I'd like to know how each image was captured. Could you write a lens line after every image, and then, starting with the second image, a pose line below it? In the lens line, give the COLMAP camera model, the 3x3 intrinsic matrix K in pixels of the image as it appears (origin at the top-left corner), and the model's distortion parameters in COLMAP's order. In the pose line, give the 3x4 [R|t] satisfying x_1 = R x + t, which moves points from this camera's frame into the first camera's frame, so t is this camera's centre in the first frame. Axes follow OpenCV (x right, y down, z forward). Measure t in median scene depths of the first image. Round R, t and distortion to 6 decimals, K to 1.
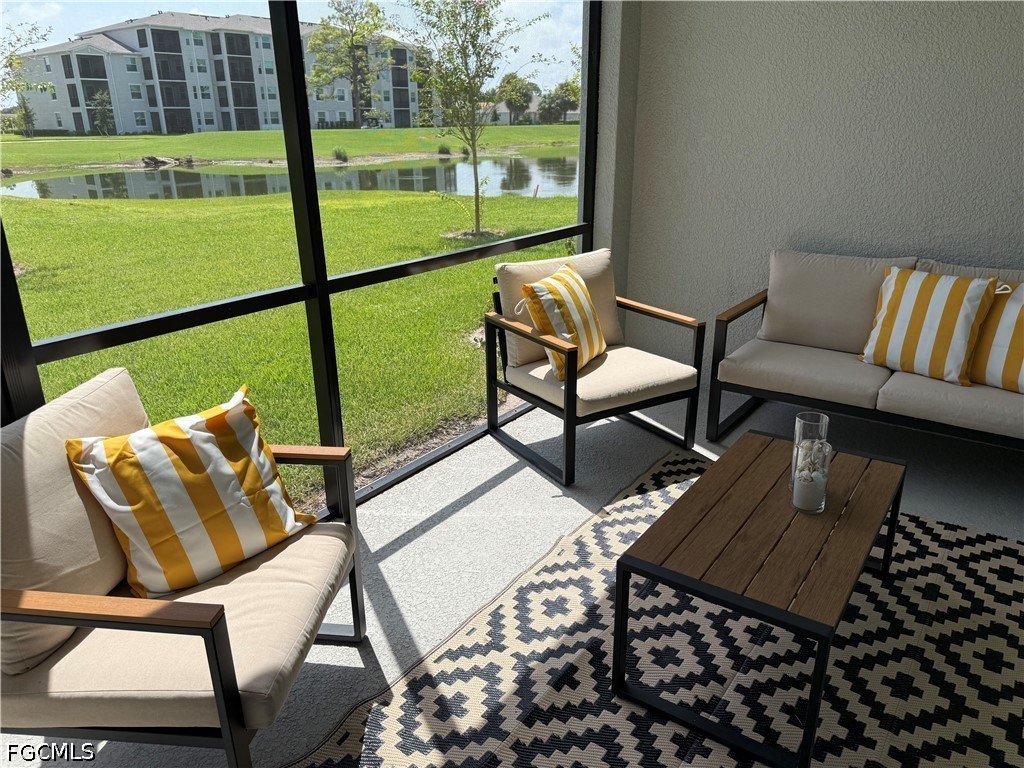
lens RADIAL K [[737.8, 0, 509.8], [0, 737.8, 339.0], [0, 0, 1]] dist [0.041637, -0.083324]
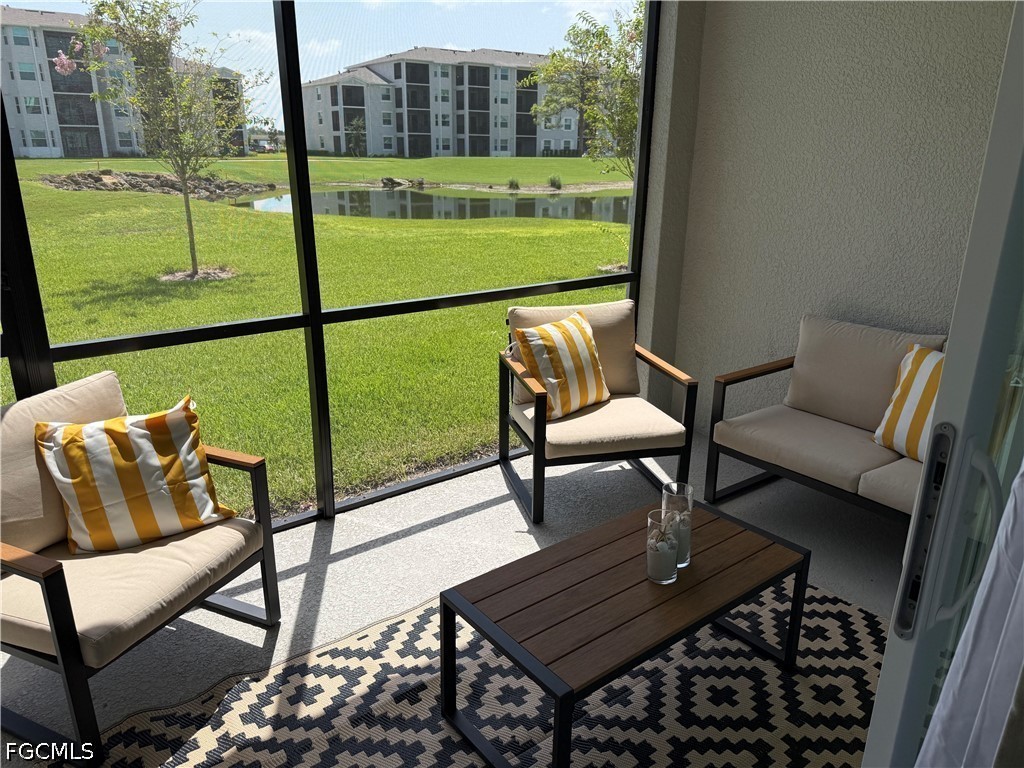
lens RADIAL K [[730.7, 0, 514.4], [0, 730.7, 335.2], [0, 0, 1]] dist [0.071263, -0.121891]
pose [[0.960022, 0.089315, -0.265293, 0.381011], [-0.099659, 0.994688, -0.025763, -0.047328], [0.261583, 0.051172, 0.963823, -0.033766]]
